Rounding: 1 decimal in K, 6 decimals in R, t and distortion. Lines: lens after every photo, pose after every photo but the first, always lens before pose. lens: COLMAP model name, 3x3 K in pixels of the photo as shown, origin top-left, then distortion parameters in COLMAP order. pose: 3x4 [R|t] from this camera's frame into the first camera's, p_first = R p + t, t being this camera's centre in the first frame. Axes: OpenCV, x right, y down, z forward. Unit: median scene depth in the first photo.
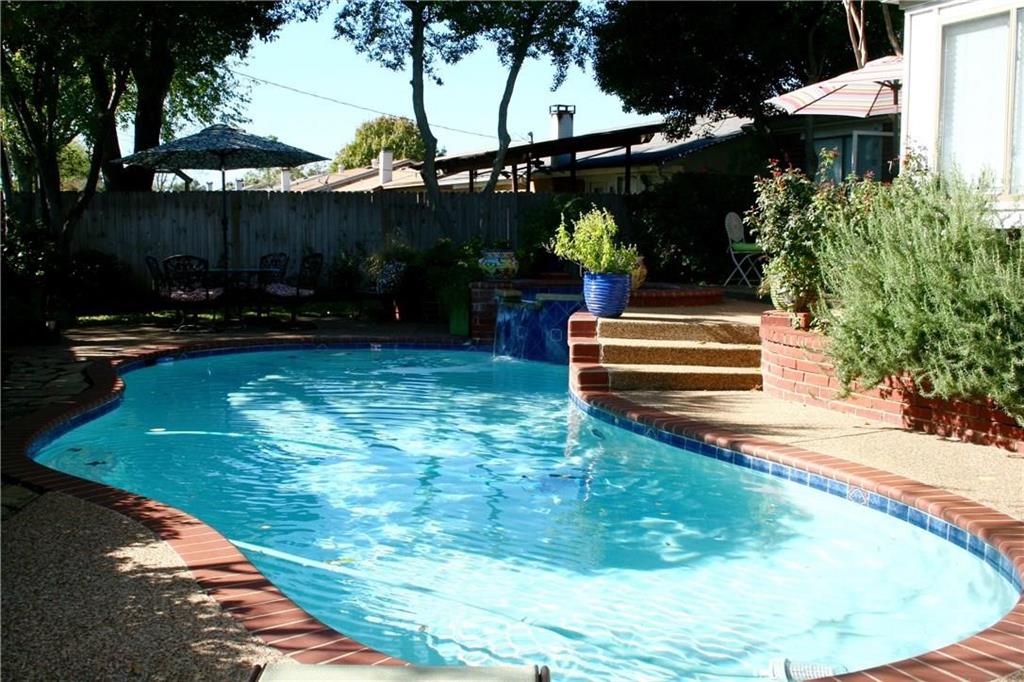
lens RADIAL K [[1113.2, 0, 512.0], [0, 1113.2, 341.0], [0, 0, 1]] dist [-0.081980, 0.037909]
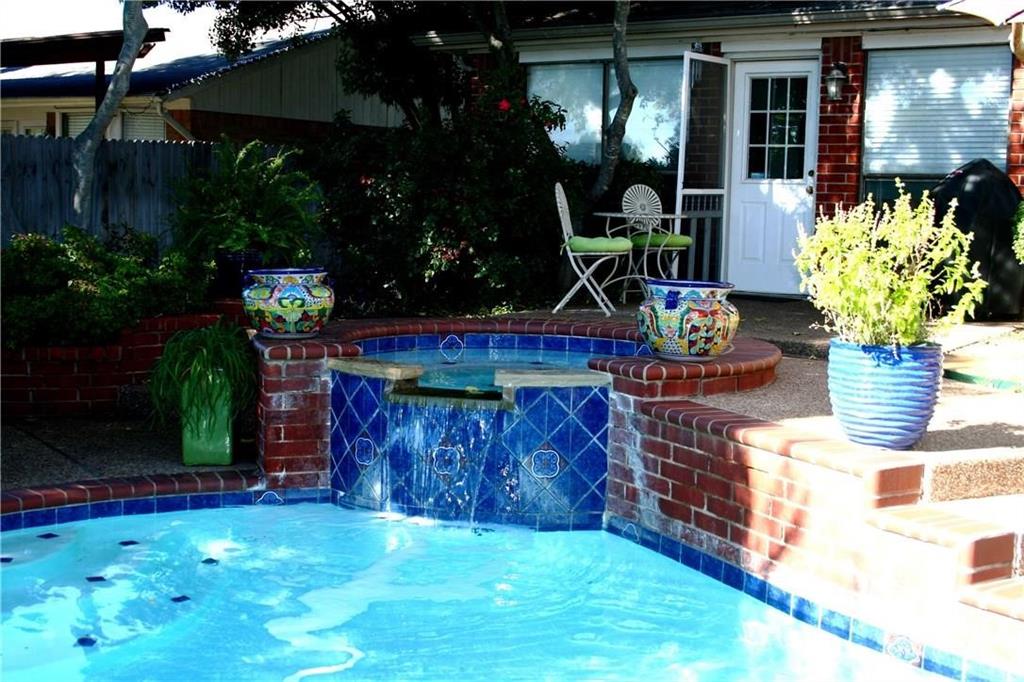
lens RADIAL K [[1376.2, 0, 512.0], [0, 1376.2, 341.0], [0, 0, 1]] dist [-0.008801, -0.004571]
pose [[0.835198, -0.052670, 0.547421, -0.226751], [0.046957, 0.998598, 0.024437, -0.057543], [-0.547940, 0.005295, 0.836501, 0.455479]]
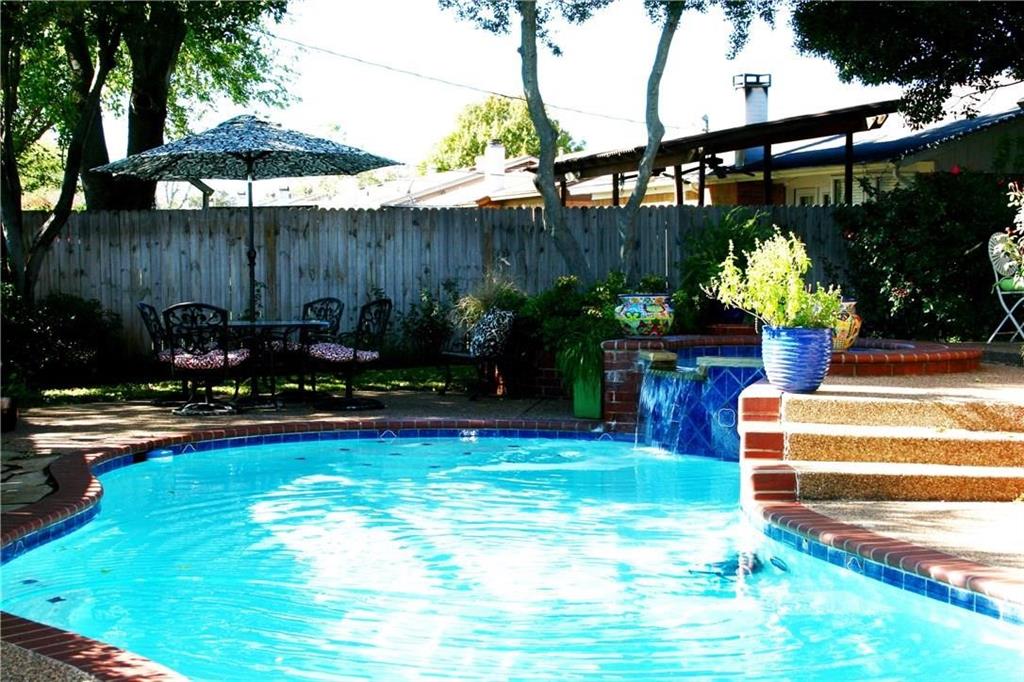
lens RADIAL K [[1660.2, 0, 512.0], [0, 1660.2, 341.0], [0, 0, 1]] dist [0.008864, -0.016722]
pose [[0.994362, -0.004404, -0.105948, 0.014165], [-0.000866, 0.998766, -0.049647, -0.001398], [0.106036, 0.049459, 0.993132, -0.020390]]
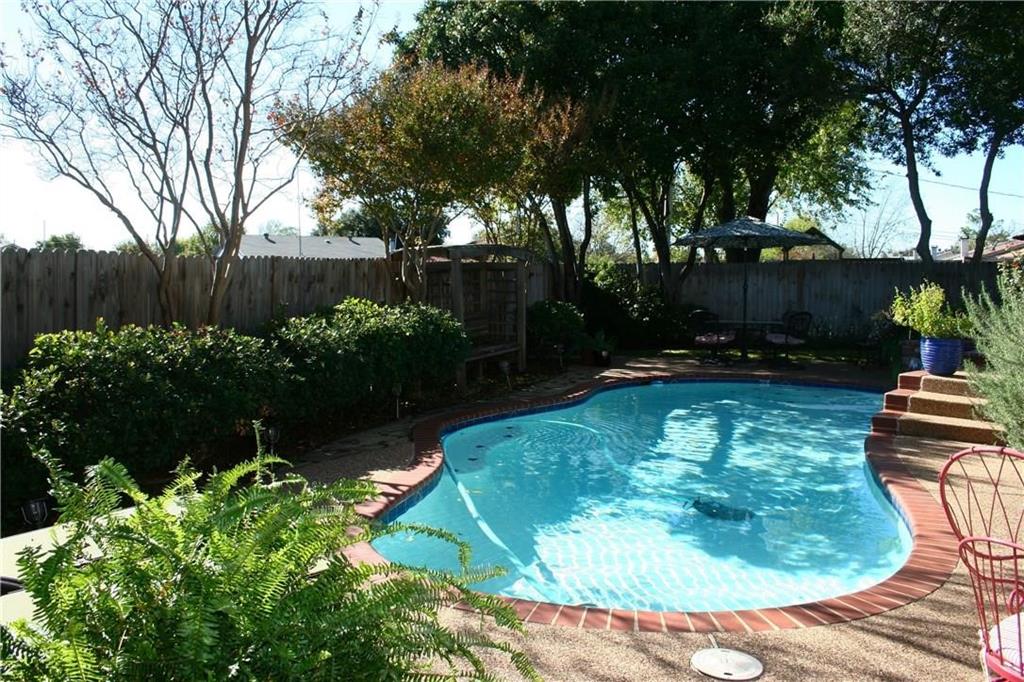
lens RADIAL K [[877.0, 0, 512.0], [0, 877.0, 341.0], [0, 0, 1]] dist [-0.070071, 0.000209]
pose [[0.736666, 0.048926, -0.674485, 0.261582], [-0.071902, 0.997393, -0.006182, -0.013355], [0.672424, 0.053051, 0.738263, 0.008394]]
